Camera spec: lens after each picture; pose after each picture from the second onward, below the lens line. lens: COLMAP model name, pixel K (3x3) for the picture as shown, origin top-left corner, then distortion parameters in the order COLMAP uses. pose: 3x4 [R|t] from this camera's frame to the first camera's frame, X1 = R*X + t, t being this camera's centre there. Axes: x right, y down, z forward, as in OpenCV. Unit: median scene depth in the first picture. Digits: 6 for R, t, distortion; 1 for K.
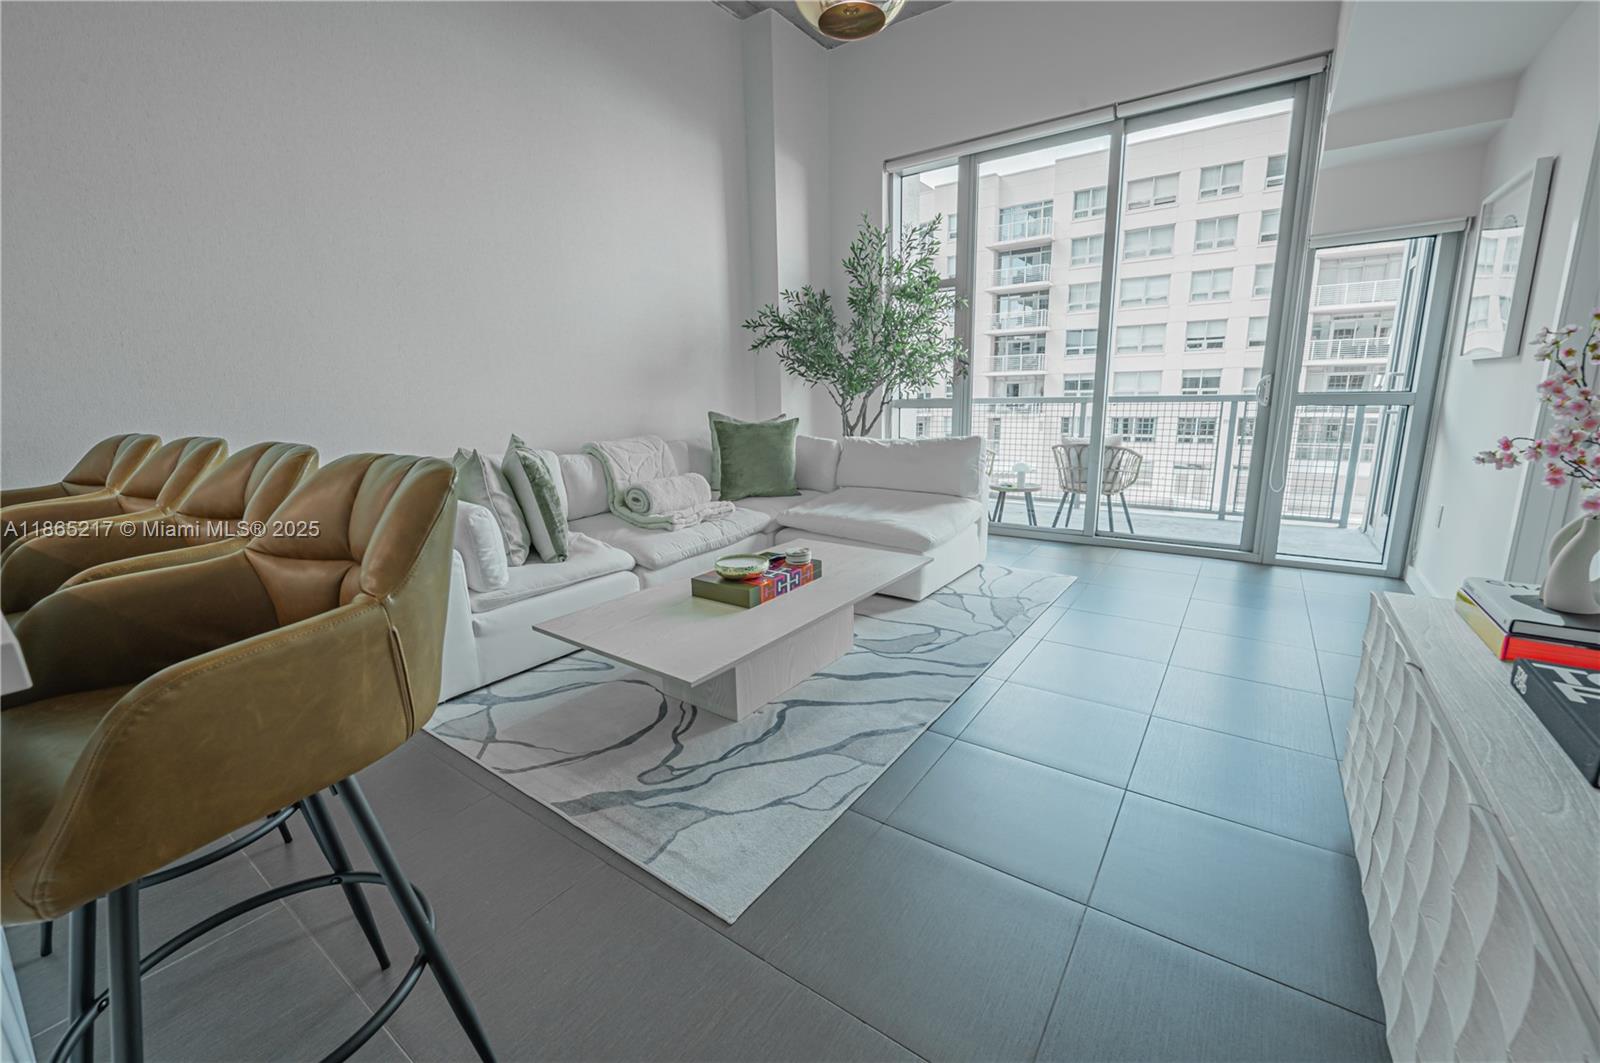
lens RADIAL K [[635.9, 0, 805.9], [0, 635.9, 529.8], [0, 0, 1]] dist [-0.005171, -0.003438]
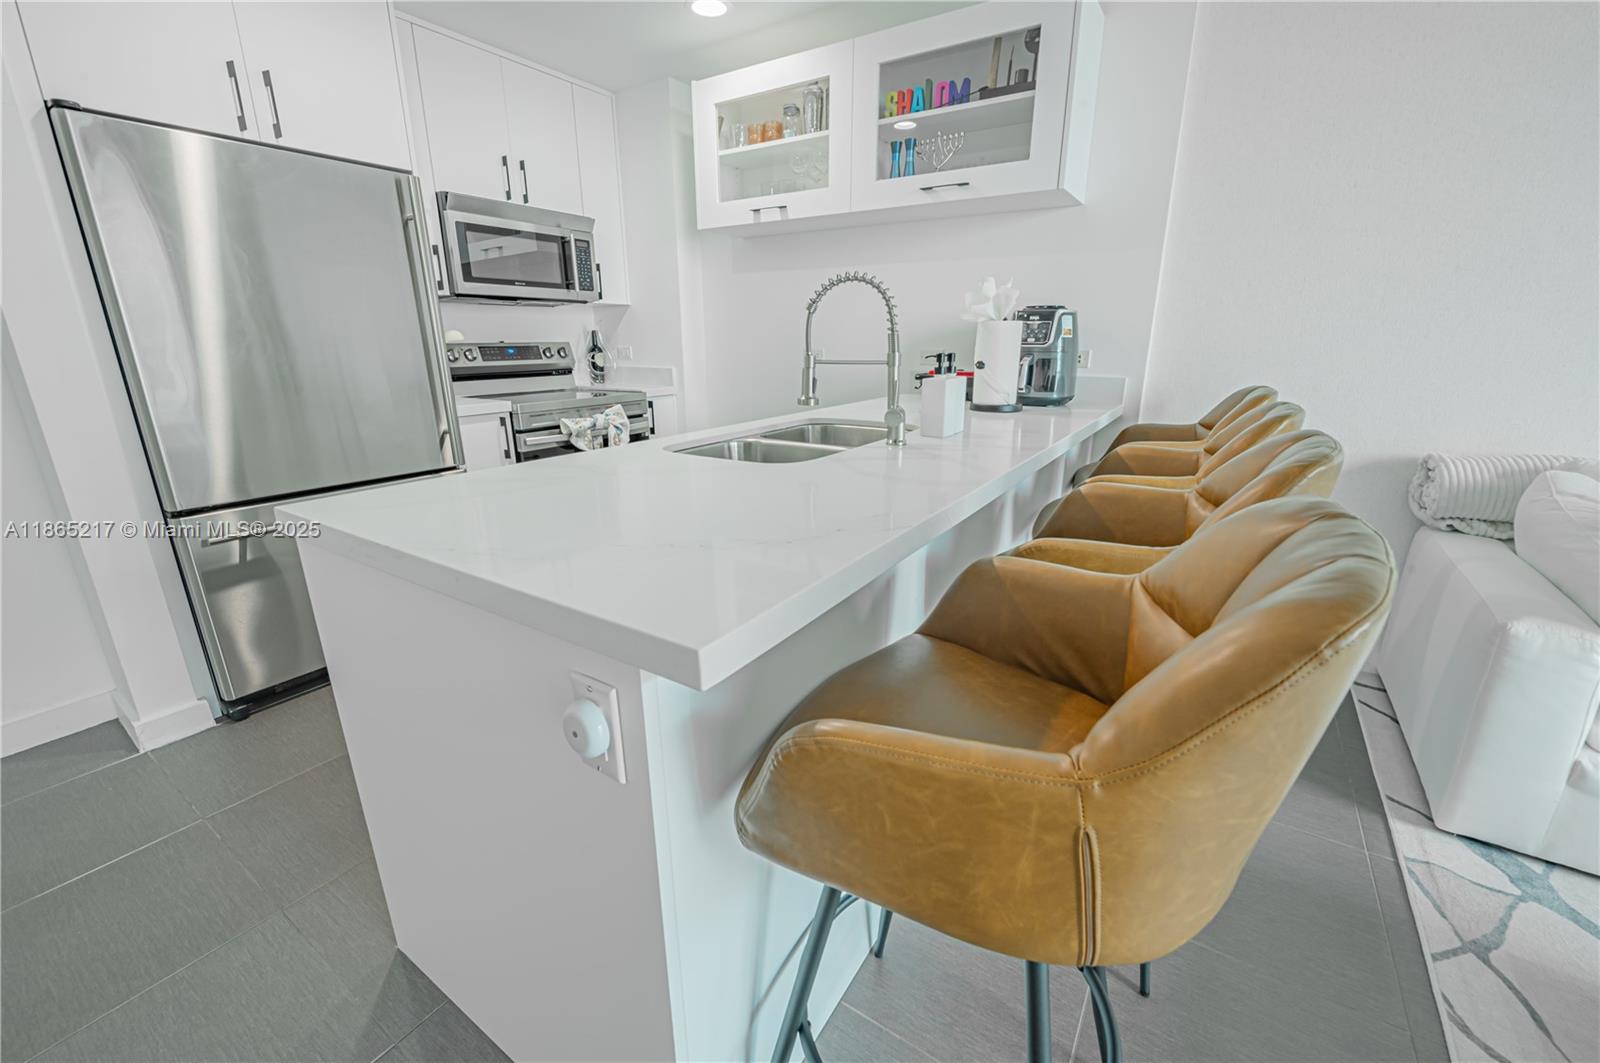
lens RADIAL K [[645.2, 0, 807.1], [0, 645.2, 532.7], [0, 0, 1]] dist [-0.009389, -0.000394]
pose [[0.032184, 0.311061, -0.949845, -0.031903], [-0.210147, 0.931200, 0.297834, -0.041662], [0.977140, 0.190021, 0.095338, 0.116447]]
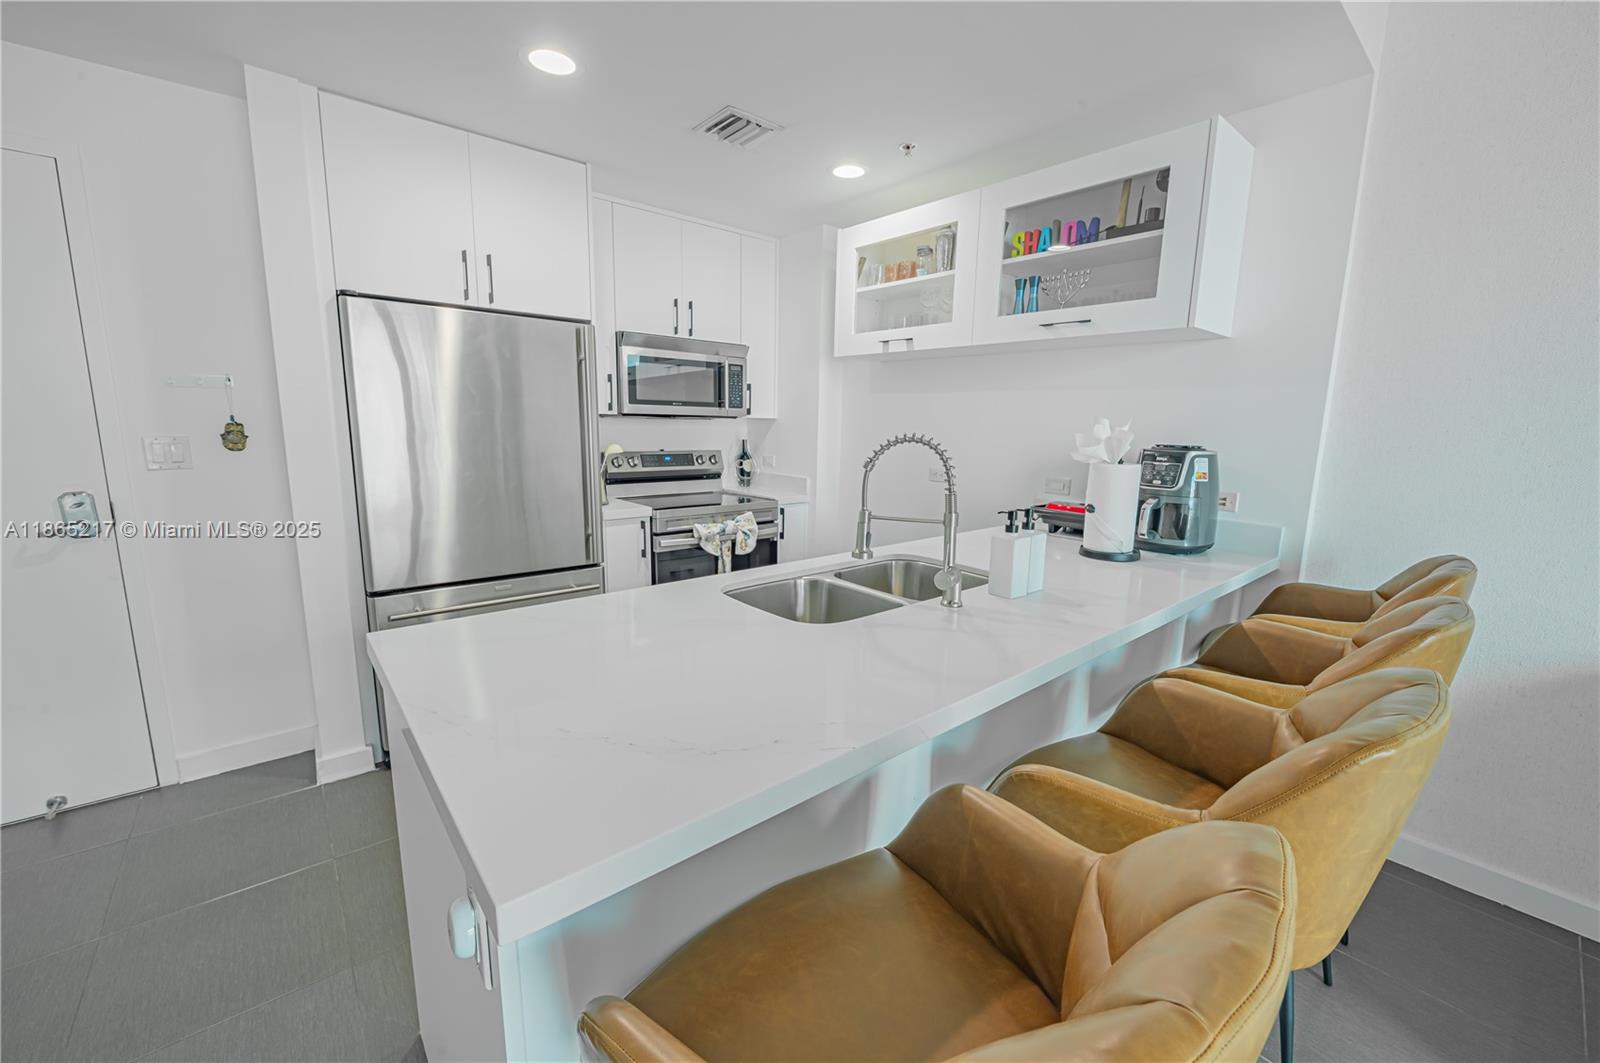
lens RADIAL K [[635.9, 0, 805.9], [0, 635.9, 529.8], [0, 0, 1]] dist [-0.005171, -0.003438]
pose [[-0.252927, 0.180549, -0.950489, -0.052876], [-0.218960, 0.946260, 0.238011, -0.091984], [0.942382, 0.268318, -0.199802, 0.173458]]
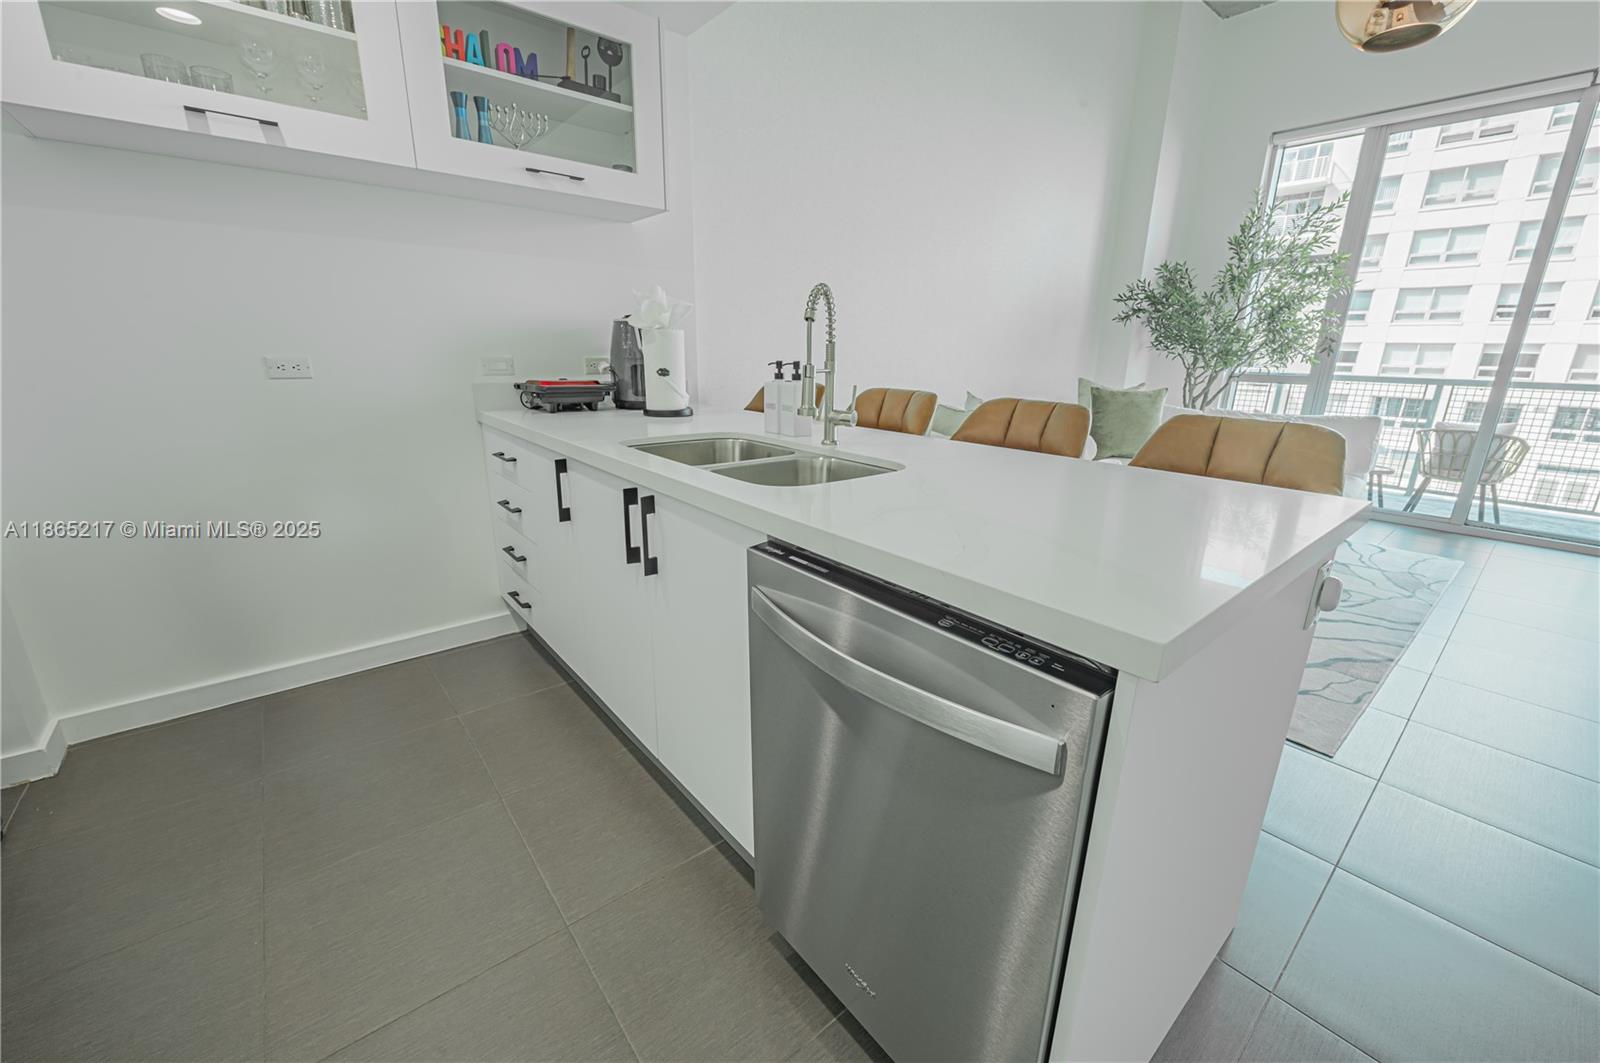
lens RADIAL K [[628.6, 0, 809.6], [0, 628.6, 533.1], [0, 0, 1]] dist [-0.002655, -0.000959]
pose [[0.964737, 0.110244, -0.239016, -0.297672], [-0.092019, 0.992024, 0.086147, 0.032125], [0.246607, -0.061115, 0.967187, -0.193881]]
